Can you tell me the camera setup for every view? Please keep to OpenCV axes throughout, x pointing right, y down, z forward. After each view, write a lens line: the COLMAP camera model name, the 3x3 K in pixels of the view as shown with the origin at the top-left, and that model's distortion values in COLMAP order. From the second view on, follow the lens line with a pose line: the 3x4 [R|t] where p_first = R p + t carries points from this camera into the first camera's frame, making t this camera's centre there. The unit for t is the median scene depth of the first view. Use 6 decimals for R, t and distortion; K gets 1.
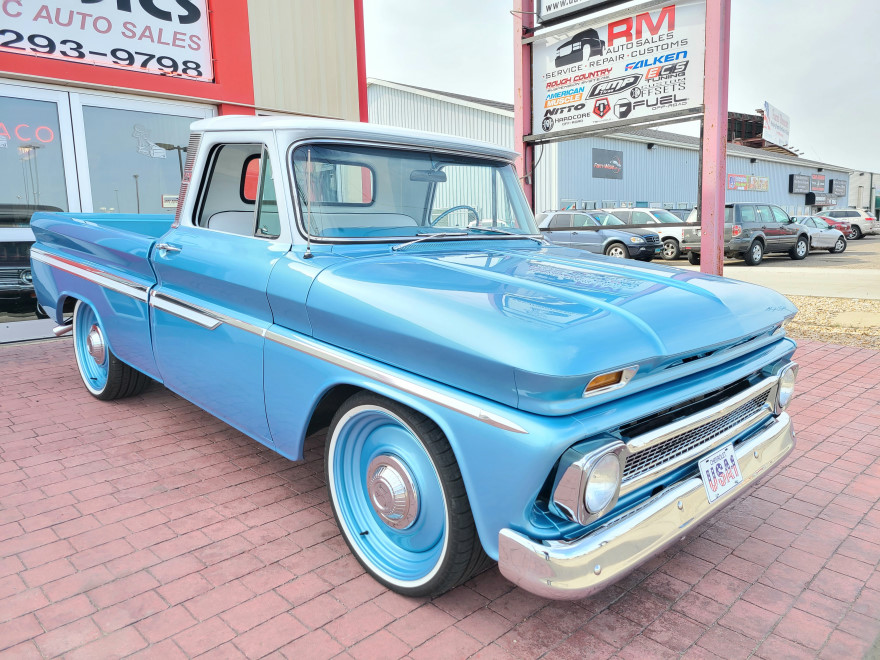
lens RADIAL K [[658.0, 0, 436.9], [0, 658.0, 331.7], [0, 0, 1]] dist [0.060350, -0.046414]
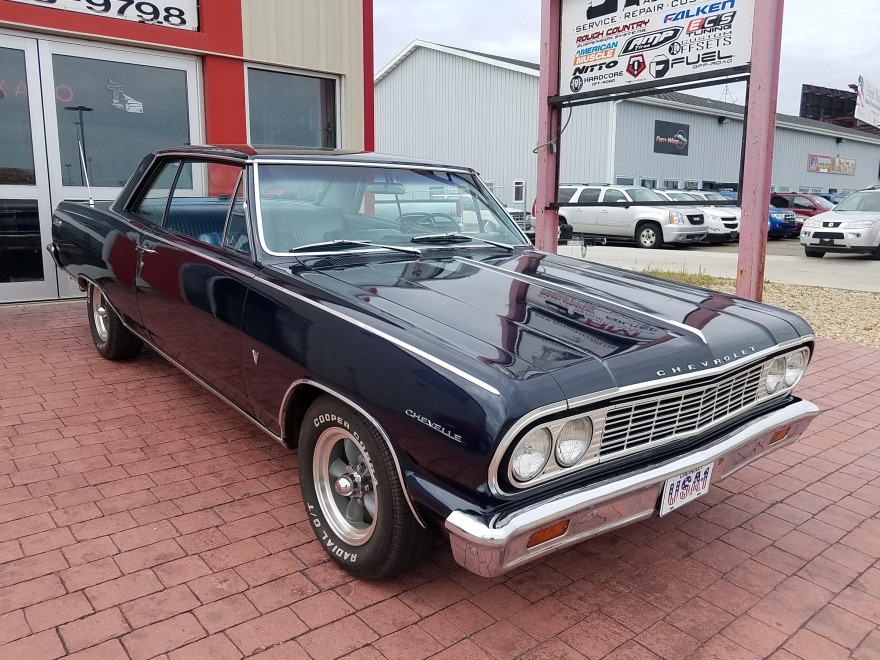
lens RADIAL K [[692.2, 0, 430.7], [0, 692.2, 337.9], [0, 0, 1]] dist [-0.004276, 0.001892]
pose [[0.995350, 0.045870, -0.084698, 0.080858], [-0.042874, 0.998400, 0.036860, -0.003388], [0.086253, -0.033058, 0.995725, 0.069261]]
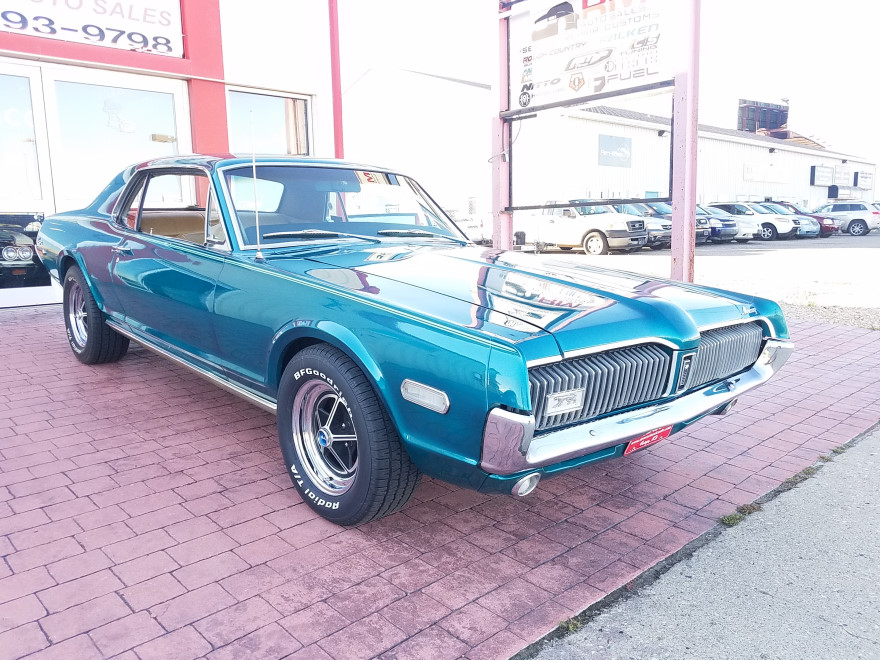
lens RADIAL K [[691.2, 0, 422.3], [0, 691.2, 349.2], [0, 0, 1]] dist [0.001109, -0.005410]
pose [[0.999339, 0.009083, -0.035186, 0.065773], [-0.008272, 0.999698, 0.023140, 0.038879], [0.035386, -0.022834, 0.999113, -0.041111]]
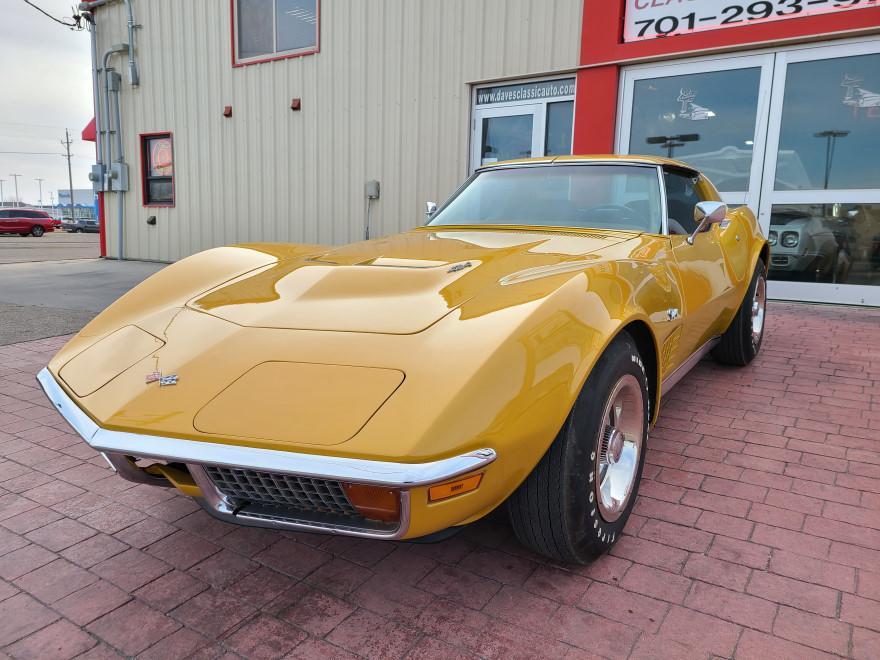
lens RADIAL K [[658.0, 0, 431.3], [0, 658.0, 334.3], [0, 0, 1]] dist [0.060350, -0.046414]
pose [[0.199169, 0.181909, -0.962933, 0.325569], [-0.170802, 0.974024, 0.148676, -0.011689], [0.964965, 0.134859, 0.225066, 0.298028]]
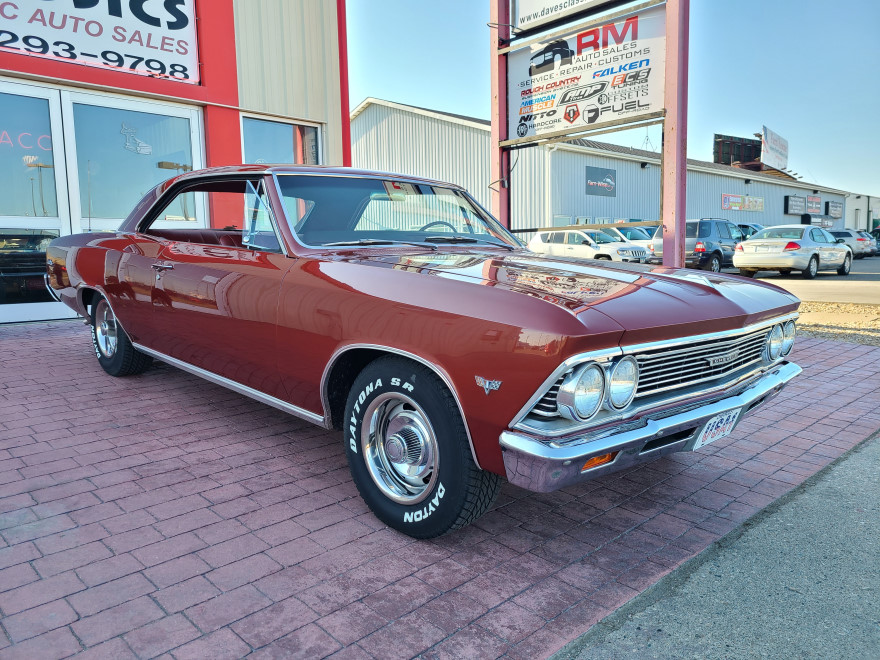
lens RADIAL K [[658.0, 0, 435.6], [0, 658.0, 330.7], [0, 0, 1]] dist [0.060350, -0.046414]
pose [[0.999926, 0.009556, -0.007564, 0.049443], [-0.009811, 0.999360, -0.034411, 0.046833], [0.007231, 0.034483, 0.999379, -0.037699]]
